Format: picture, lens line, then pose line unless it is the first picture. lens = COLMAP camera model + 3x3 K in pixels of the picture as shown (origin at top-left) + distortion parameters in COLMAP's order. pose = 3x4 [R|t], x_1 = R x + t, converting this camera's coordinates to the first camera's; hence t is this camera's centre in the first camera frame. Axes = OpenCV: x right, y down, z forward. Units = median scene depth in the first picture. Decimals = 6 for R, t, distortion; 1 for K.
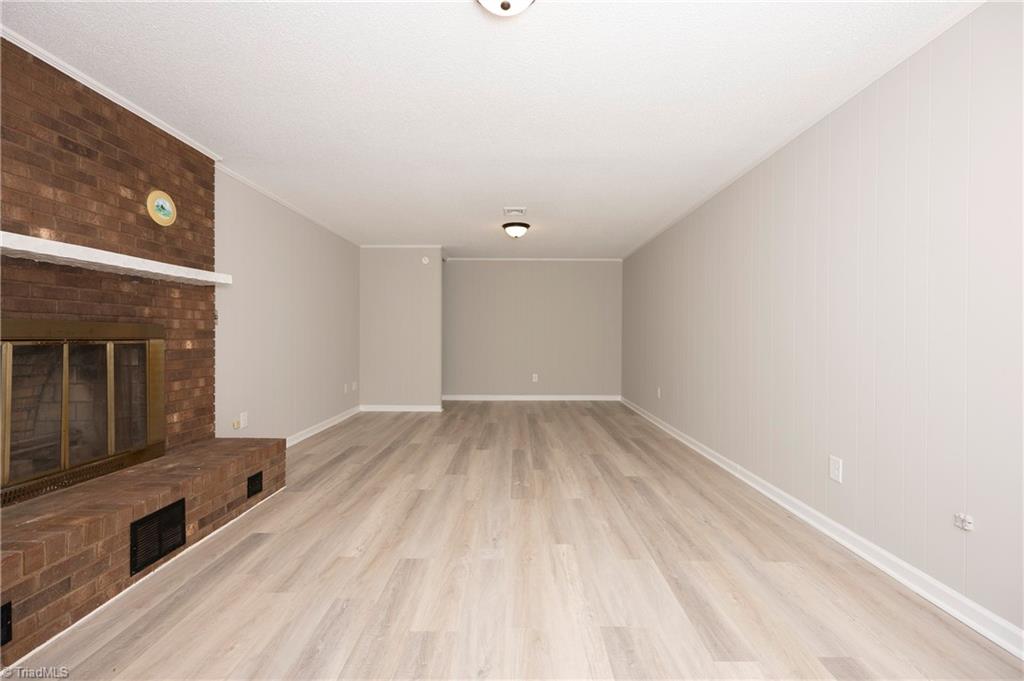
lens RADIAL K [[402.4, 0, 517.9], [0, 402.4, 338.0], [0, 0, 1]] dist [0.000887, -0.000524]
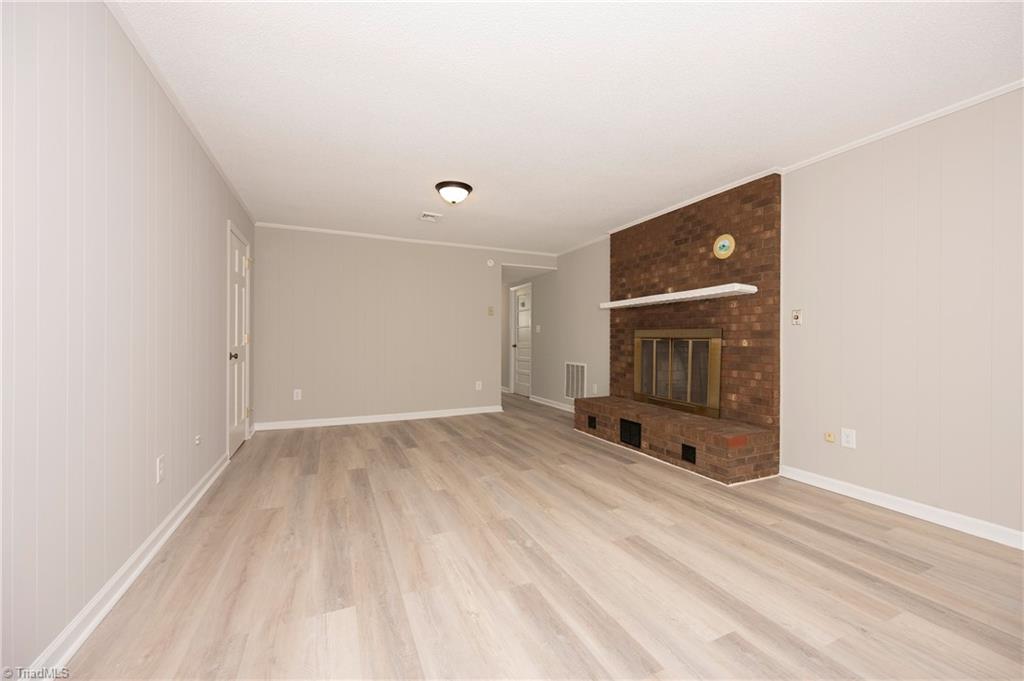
lens RADIAL K [[402.4, 0, 512.8], [0, 402.4, 339.6], [0, 0, 1]] dist [0.000887, -0.000524]
pose [[-0.909373, -0.009269, -0.415878, 0.382899], [-0.011207, 0.999935, 0.002219, 0.012169], [0.415830, 0.006679, -0.909418, 1.977682]]
